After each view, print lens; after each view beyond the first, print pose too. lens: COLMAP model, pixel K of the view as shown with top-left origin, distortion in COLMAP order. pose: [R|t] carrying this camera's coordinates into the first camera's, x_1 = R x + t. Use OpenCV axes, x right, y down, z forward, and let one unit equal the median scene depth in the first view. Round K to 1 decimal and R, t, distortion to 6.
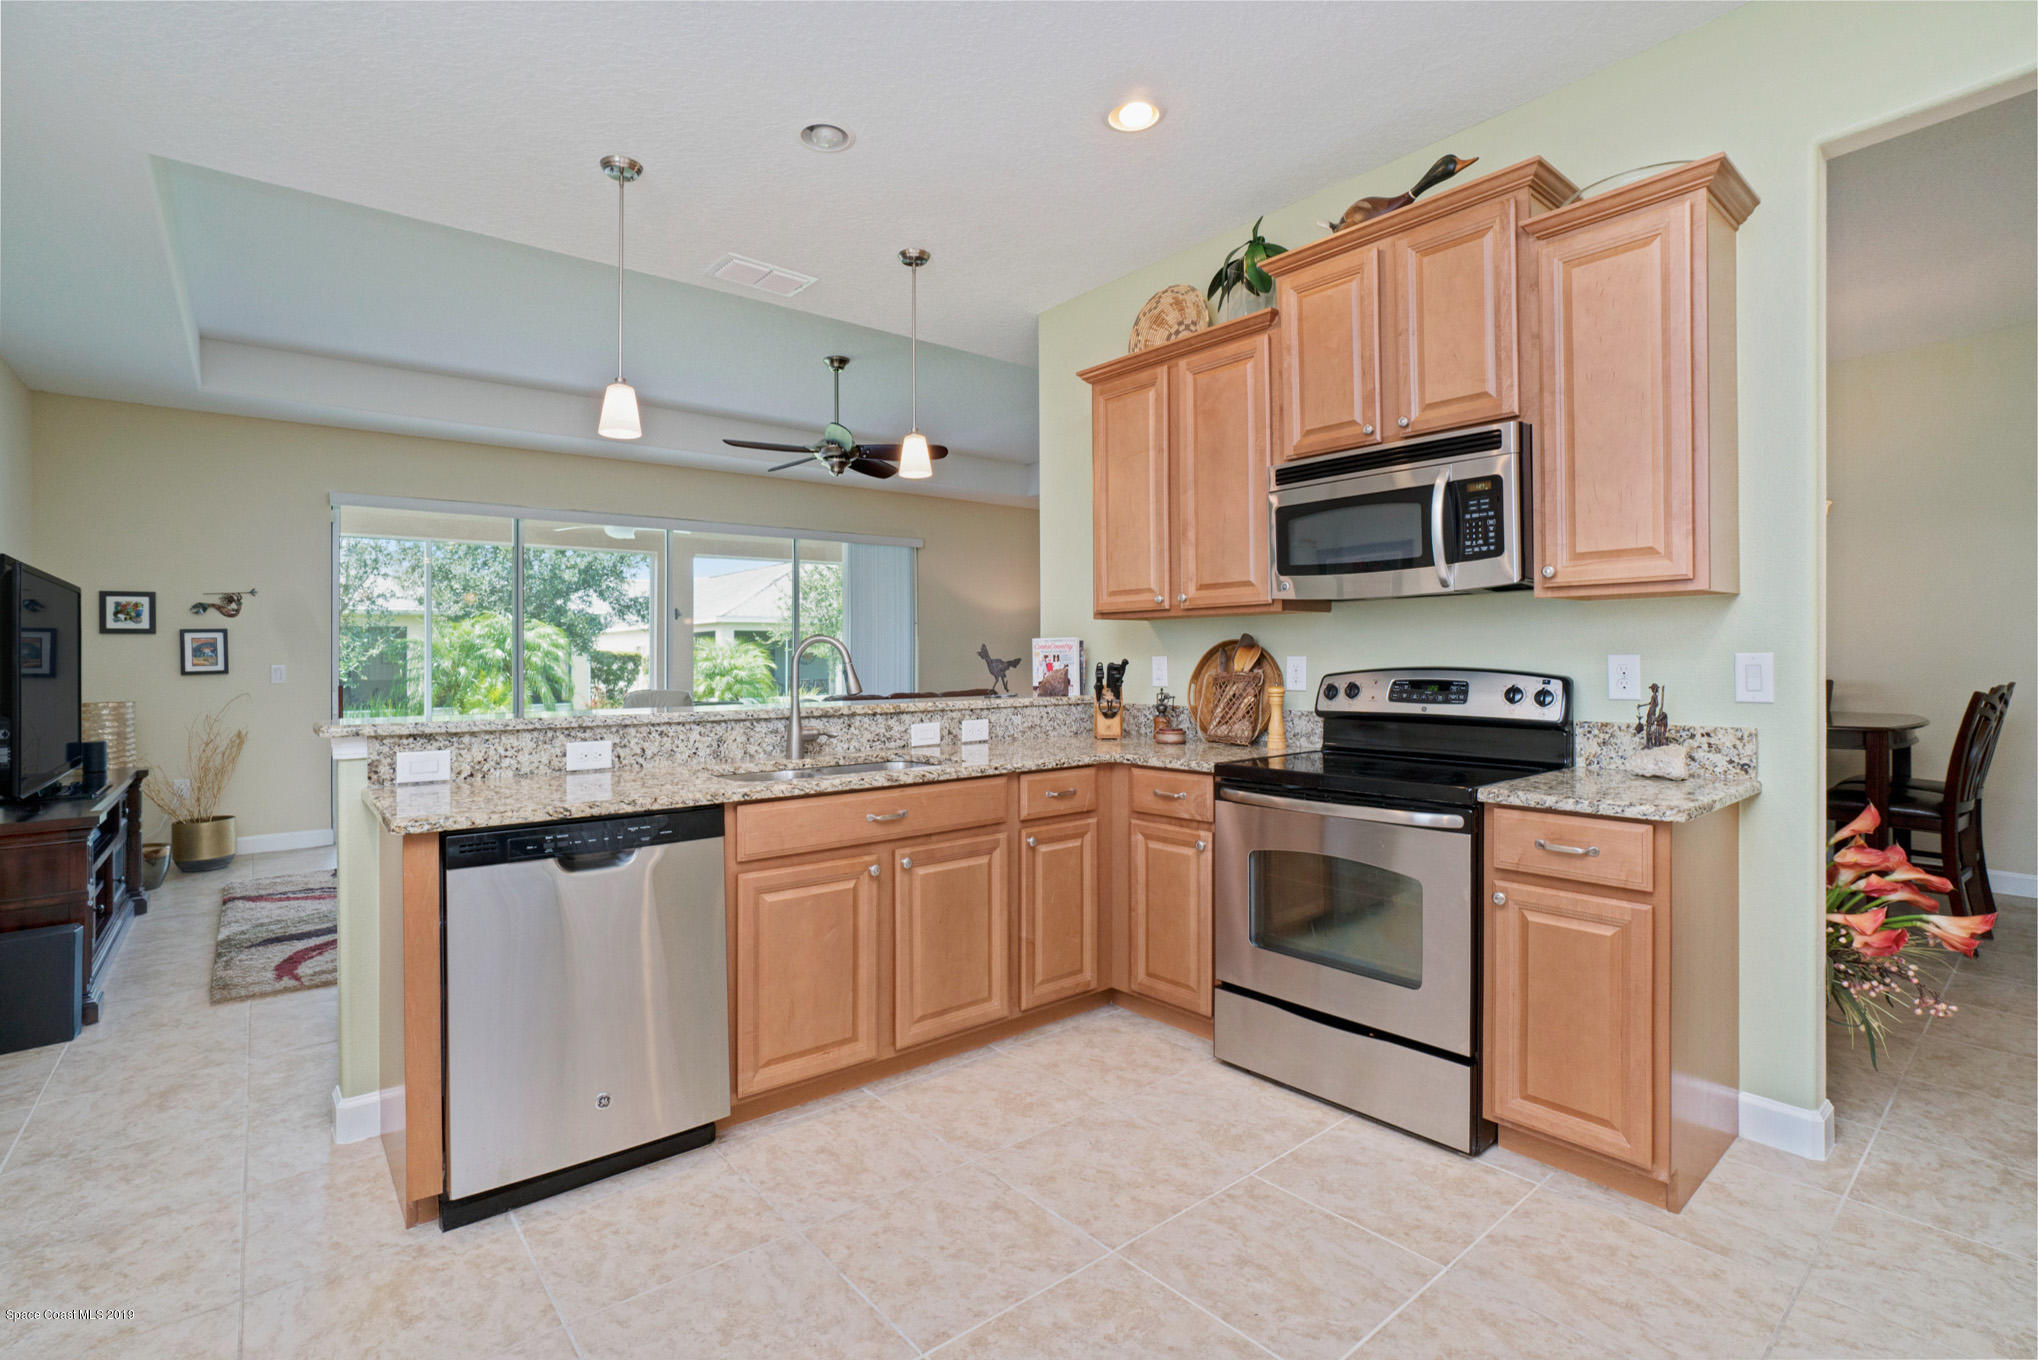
lens RADIAL K [[943.8, 0, 991.1], [0, 943.8, 658.5], [0, 0, 1]] dist [-0.004291, 0.000042]
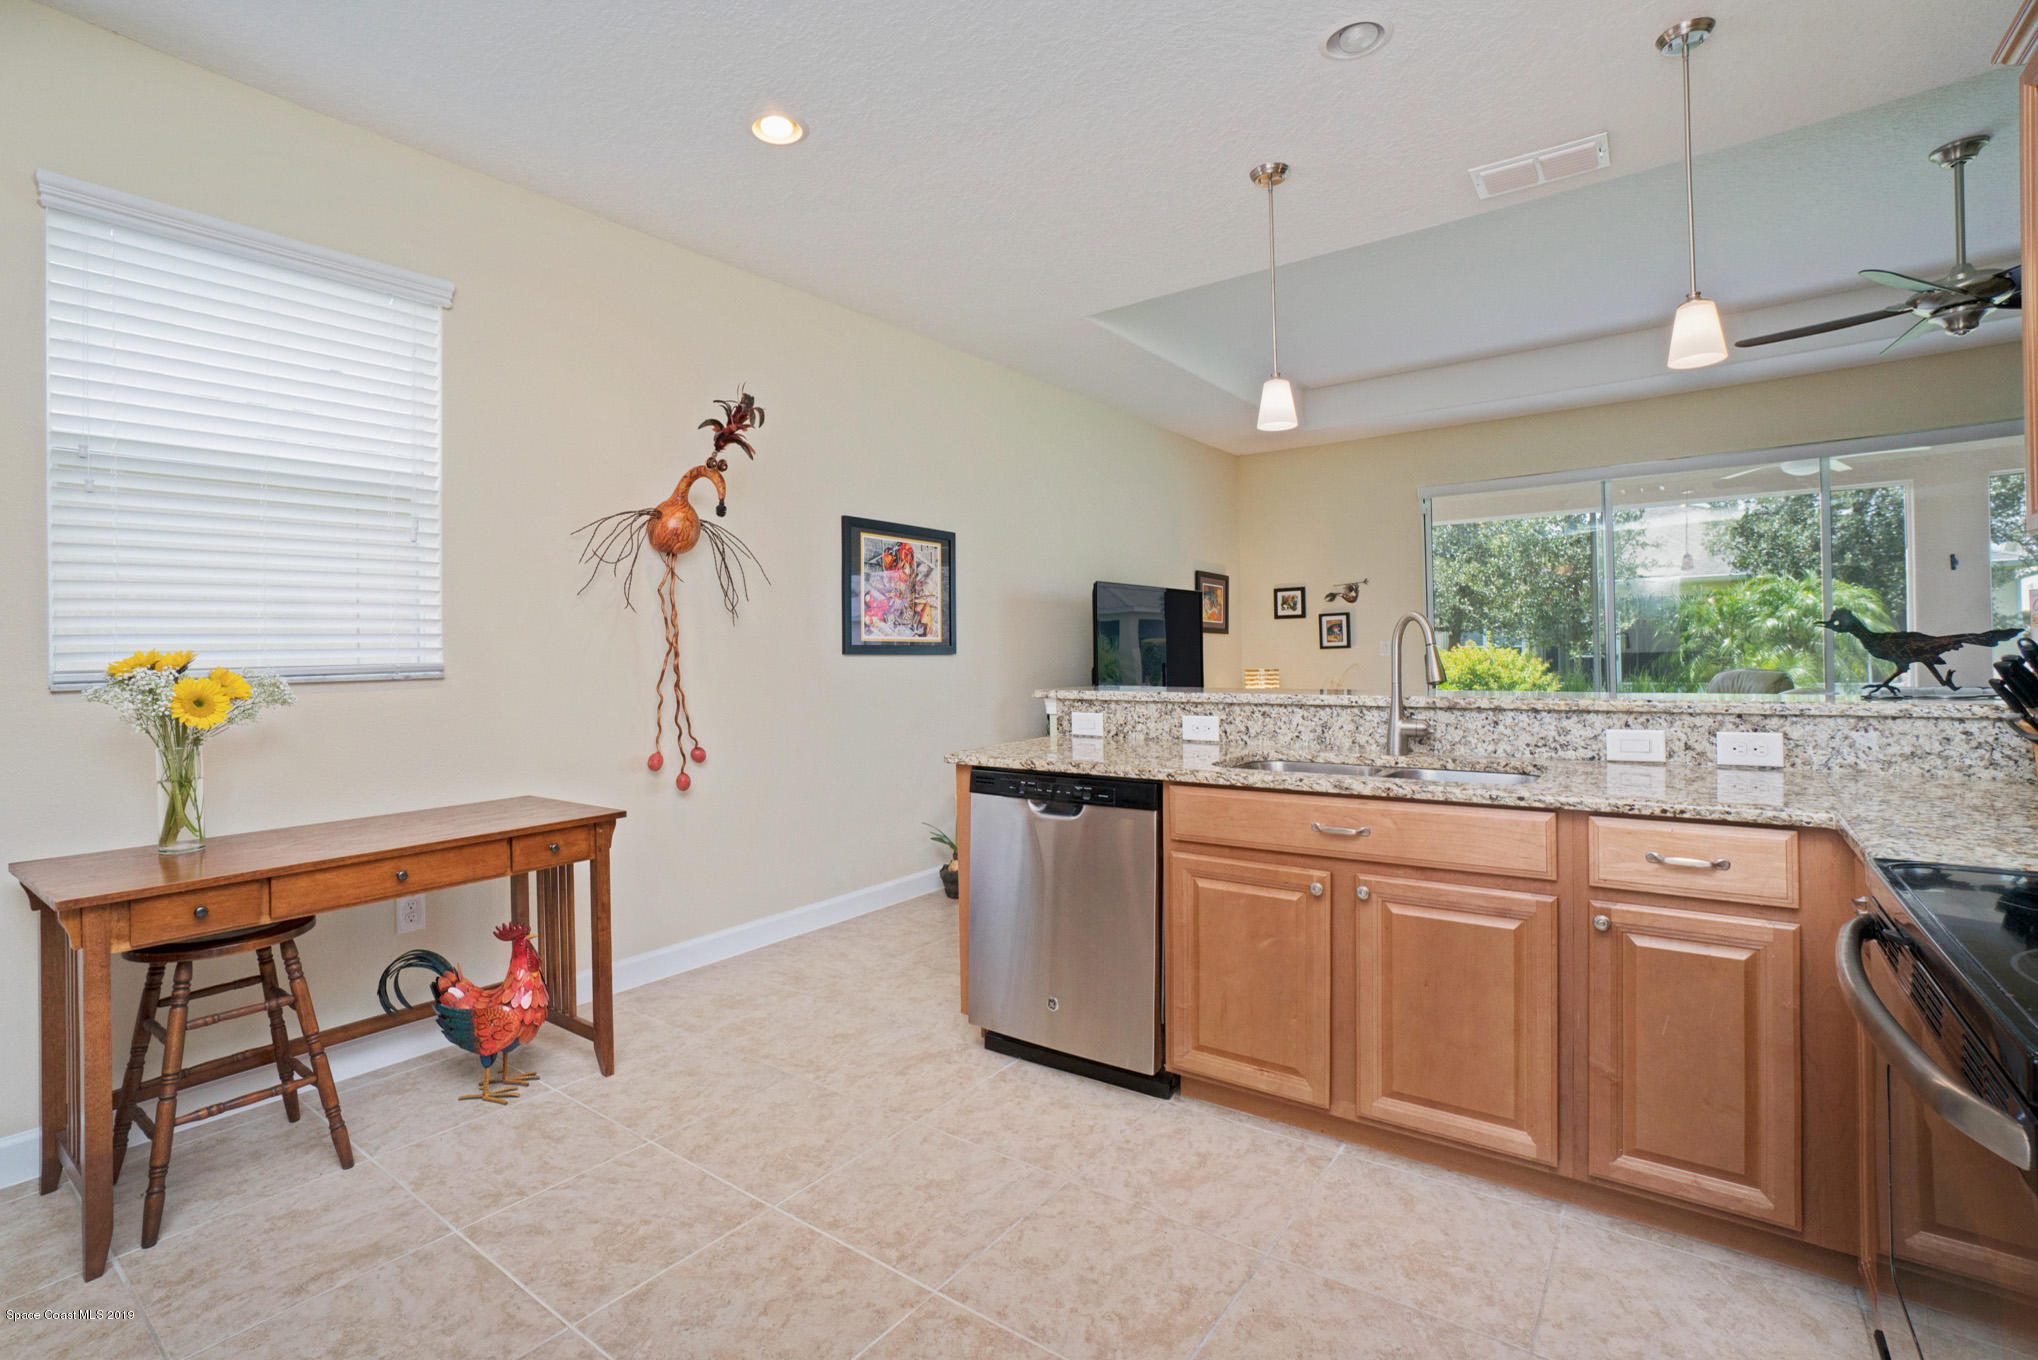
lens RADIAL K [[965.9, 0, 1019.8], [0, 965.9, 627.8], [0, 0, 1]] dist [-0.000729, 0.000038]
pose [[0.278660, -0.016237, -0.960253, 0.617940], [0.017112, 0.999782, -0.011940, -0.006525], [0.960237, -0.013105, 0.278877, 0.472818]]
